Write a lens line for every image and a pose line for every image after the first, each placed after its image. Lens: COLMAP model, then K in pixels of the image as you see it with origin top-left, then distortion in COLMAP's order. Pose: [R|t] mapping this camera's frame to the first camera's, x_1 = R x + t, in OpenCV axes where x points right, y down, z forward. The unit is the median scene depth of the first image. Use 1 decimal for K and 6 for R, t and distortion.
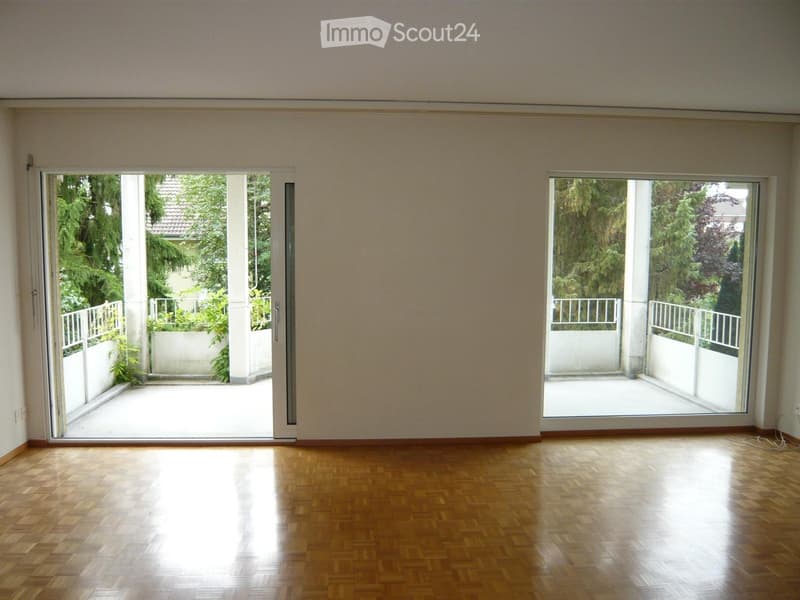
lens RADIAL K [[672.1, 0, 389.2], [0, 672.1, 308.8], [0, 0, 1]] dist [-0.102136, 0.055137]
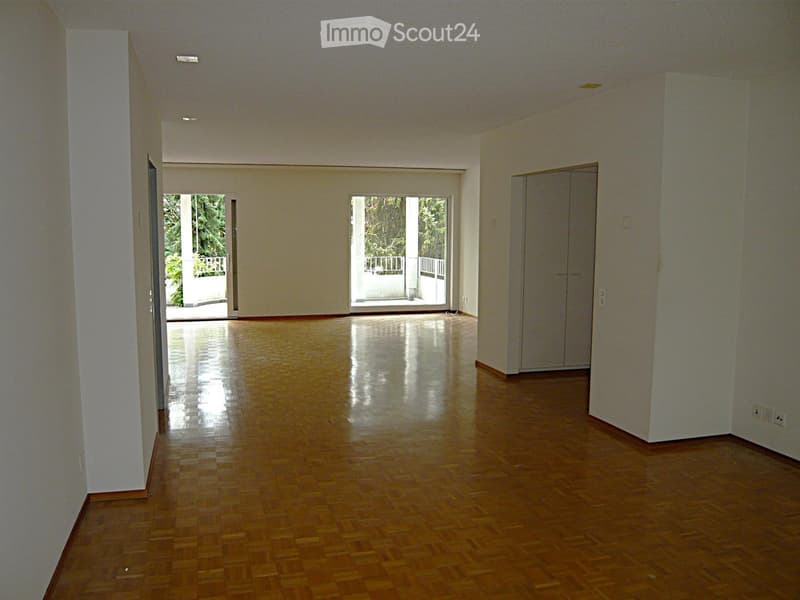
lens RADIAL K [[672.1, 0, 389.2], [0, 672.1, 308.8], [0, 0, 1]] dist [-0.102136, 0.055137]
pose [[0.978966, -0.025767, 0.202390, -0.064158], [0.020031, 0.999339, 0.030341, 0.073270], [-0.203038, -0.025648, 0.978835, -0.808954]]
